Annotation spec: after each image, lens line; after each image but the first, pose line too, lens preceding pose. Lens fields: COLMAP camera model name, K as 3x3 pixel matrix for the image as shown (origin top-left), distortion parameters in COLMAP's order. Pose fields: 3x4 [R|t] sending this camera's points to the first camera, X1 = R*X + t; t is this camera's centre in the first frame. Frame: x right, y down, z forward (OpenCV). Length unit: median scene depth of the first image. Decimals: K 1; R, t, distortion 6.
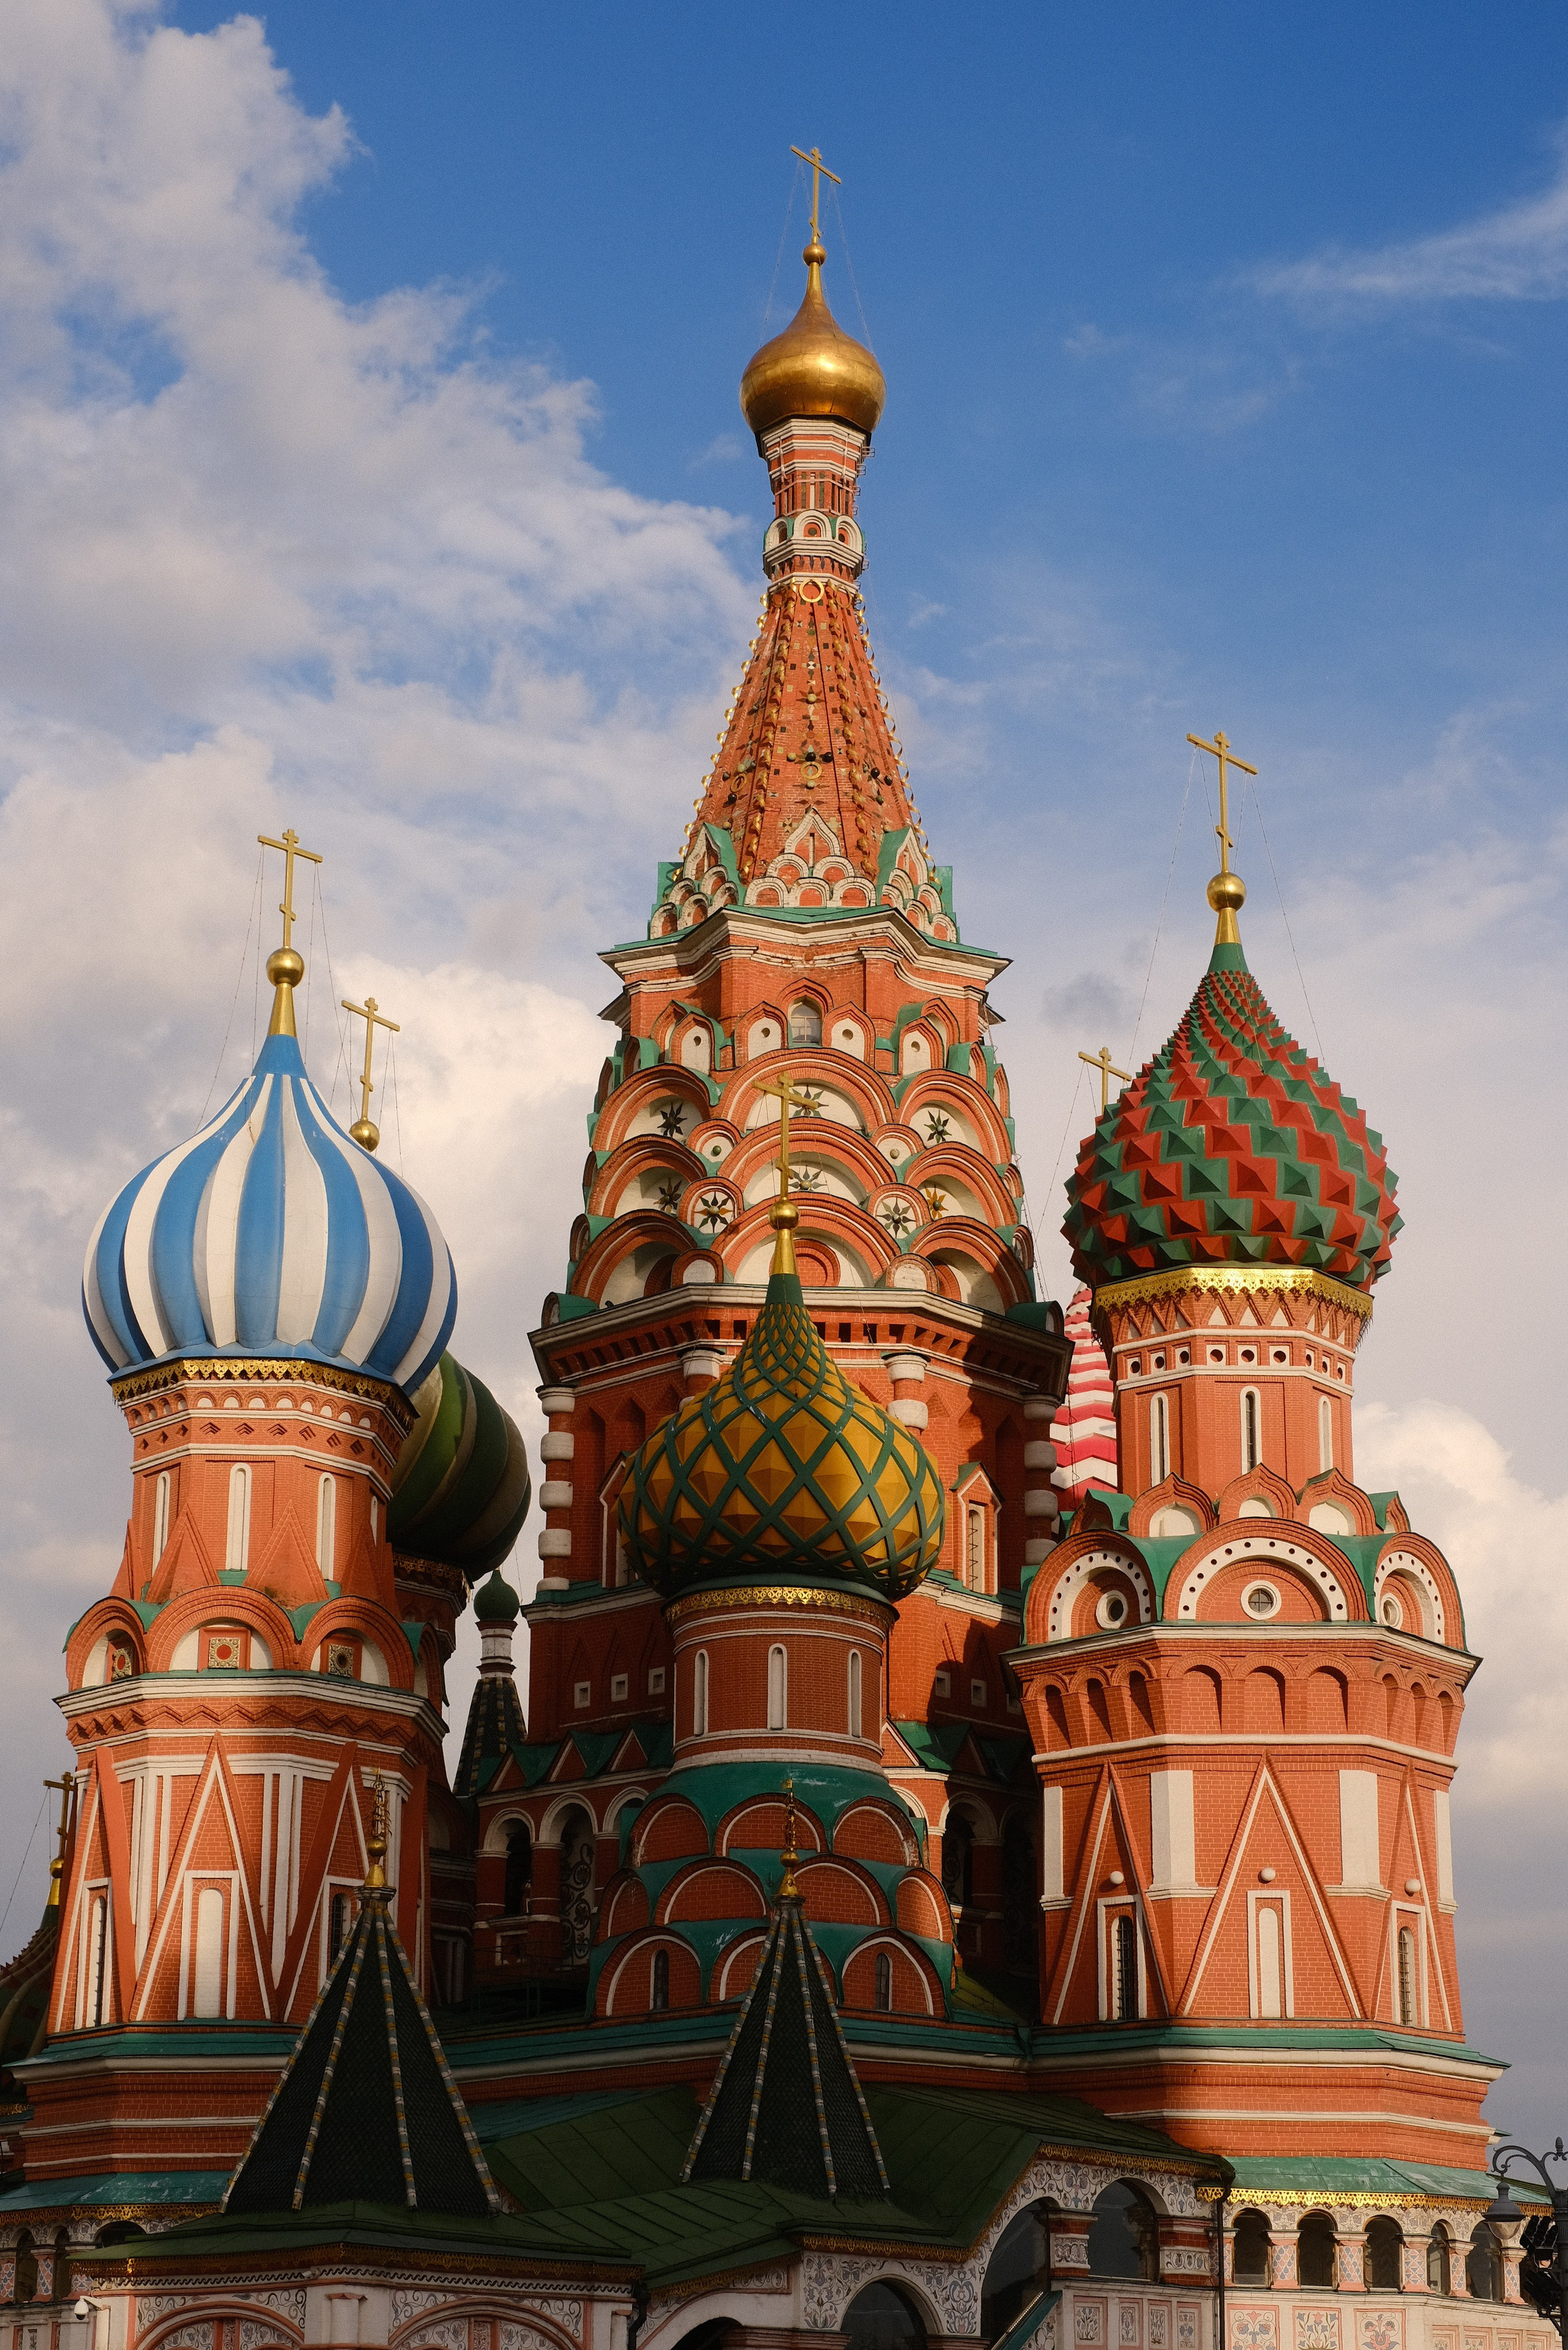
lens RADIAL K [[3887.6, 0, 784.5], [0, 3887.6, 1224.6], [0, 0, 1]] dist [0.005801, -0.008183]
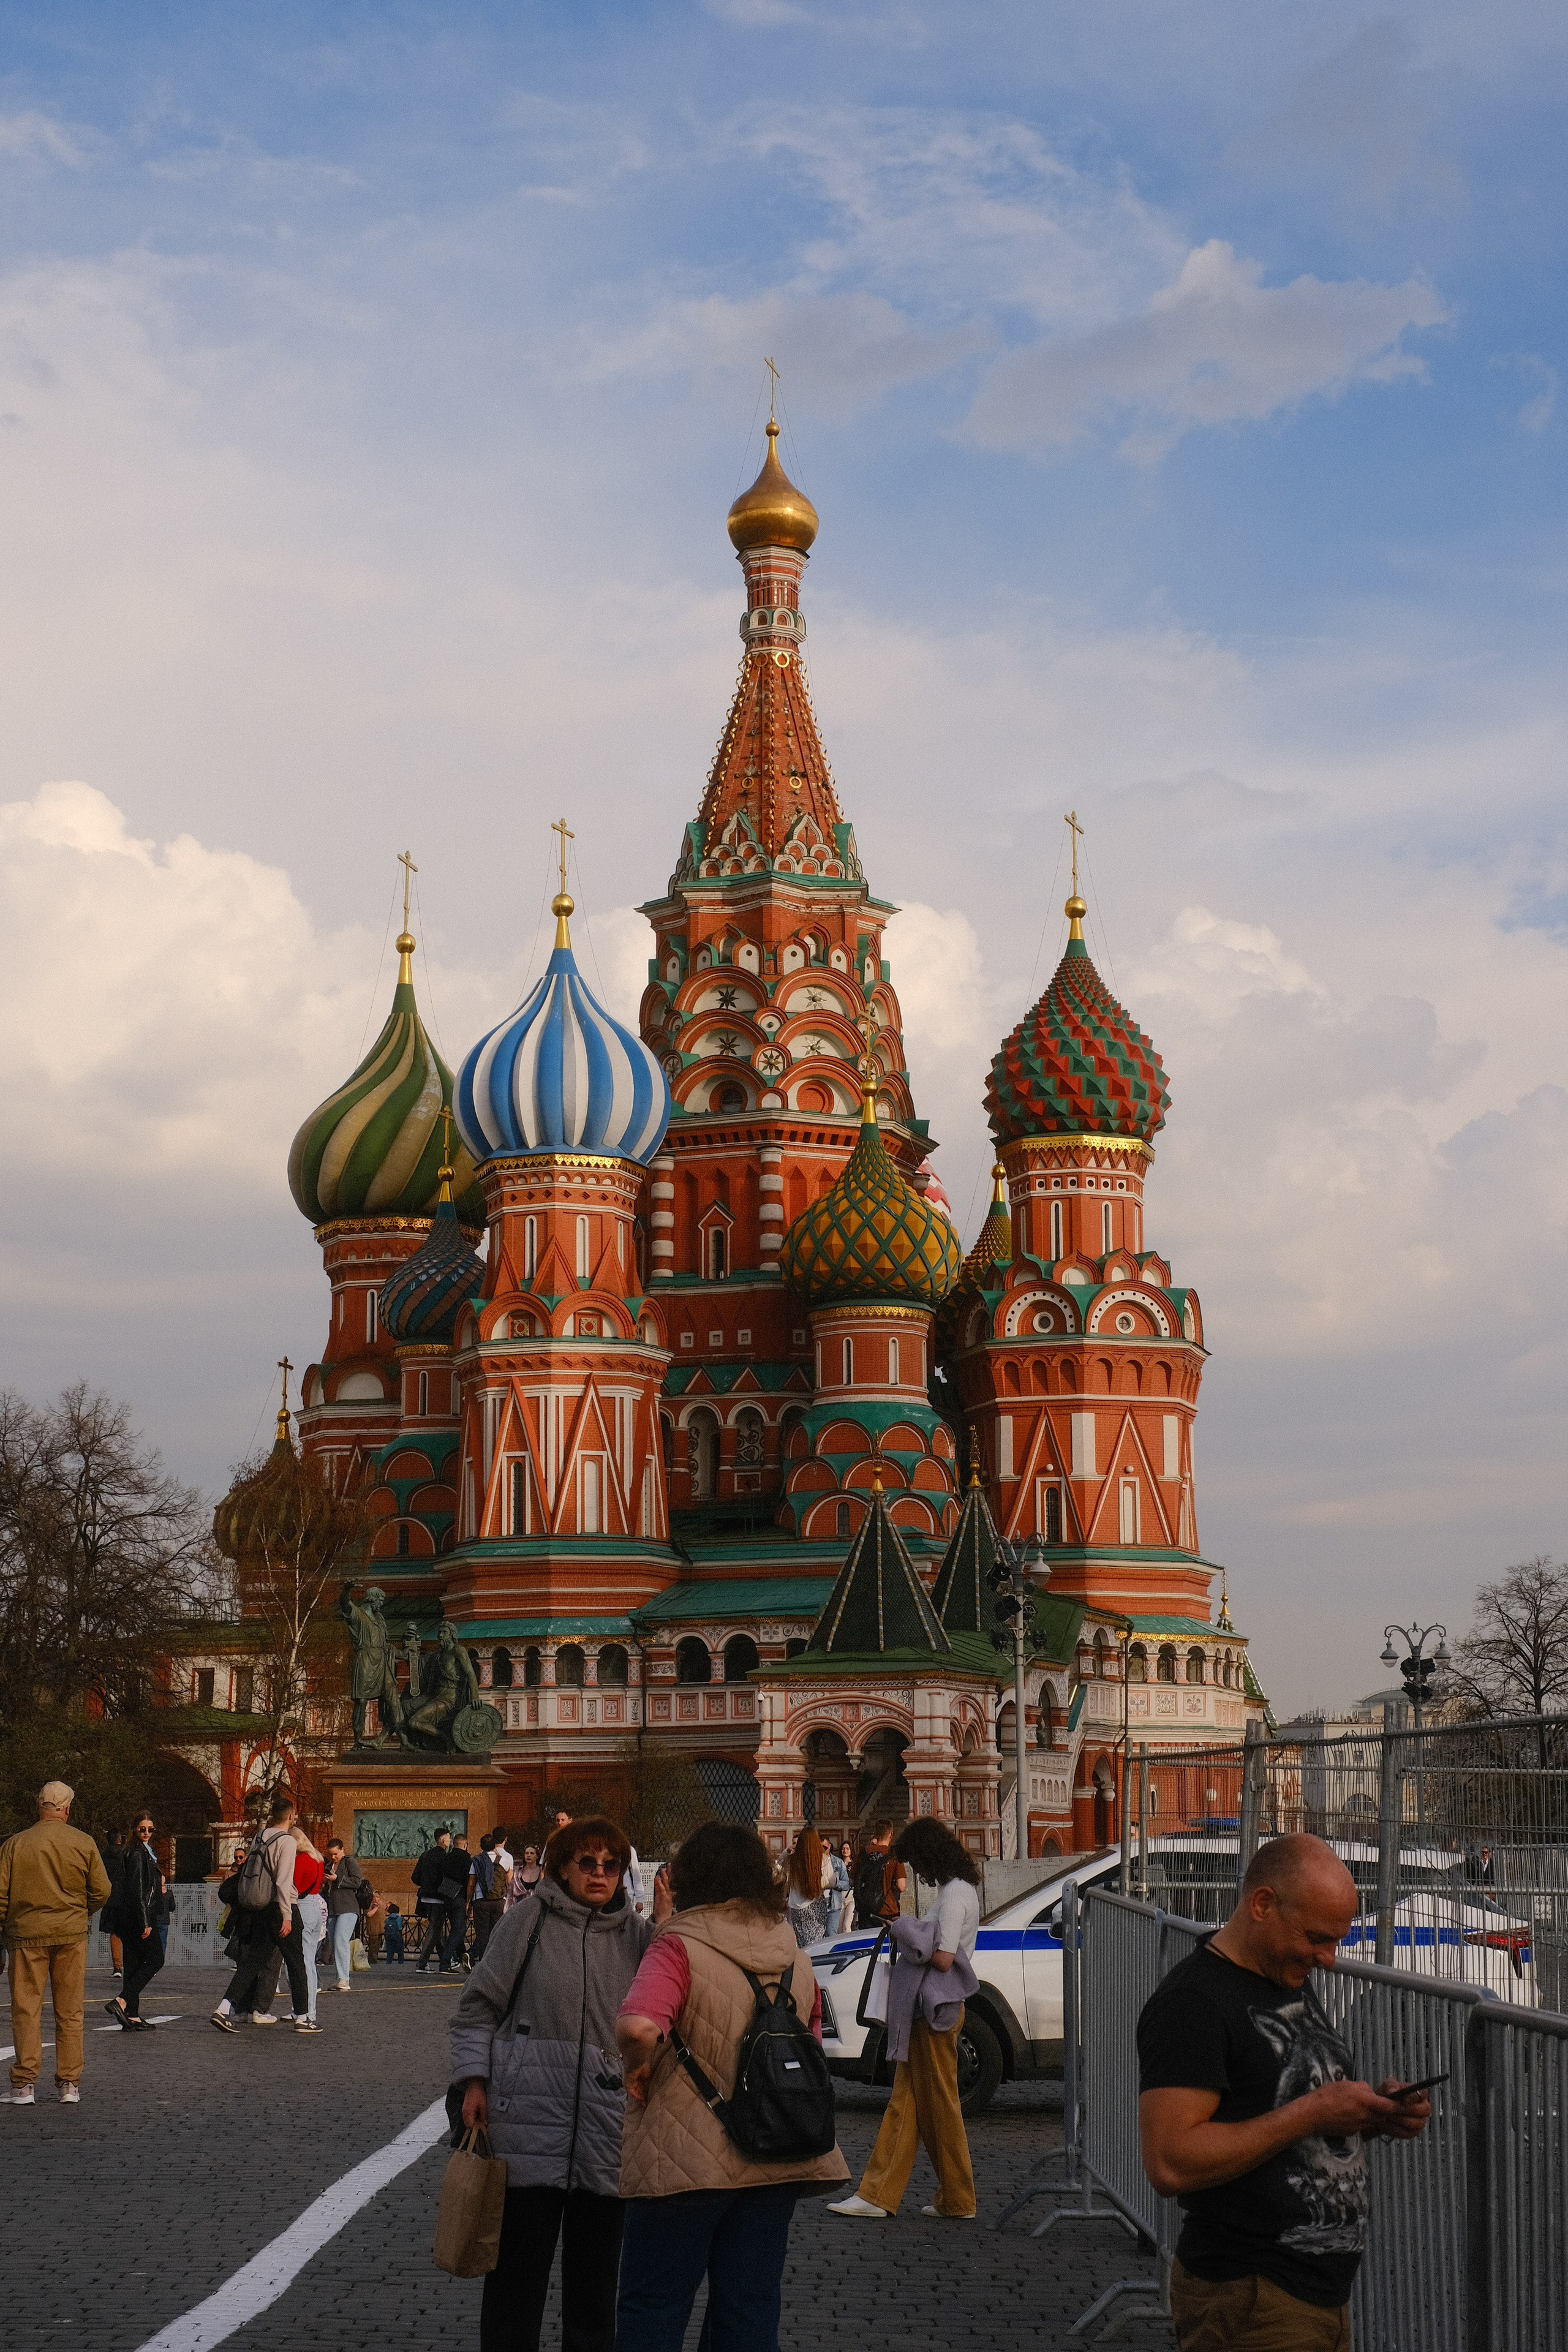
lens RADIAL K [[3507.2, 0, 784.0], [0, 3507.2, 1176.0], [0, 0, 1]] dist [-0.005175, 0.088616]
pose [[0.929541, 0.055298, 0.364548, -0.638472], [-0.106106, 0.986985, 0.120840, -0.157223], [-0.353121, -0.151006, 0.923311, -0.483053]]
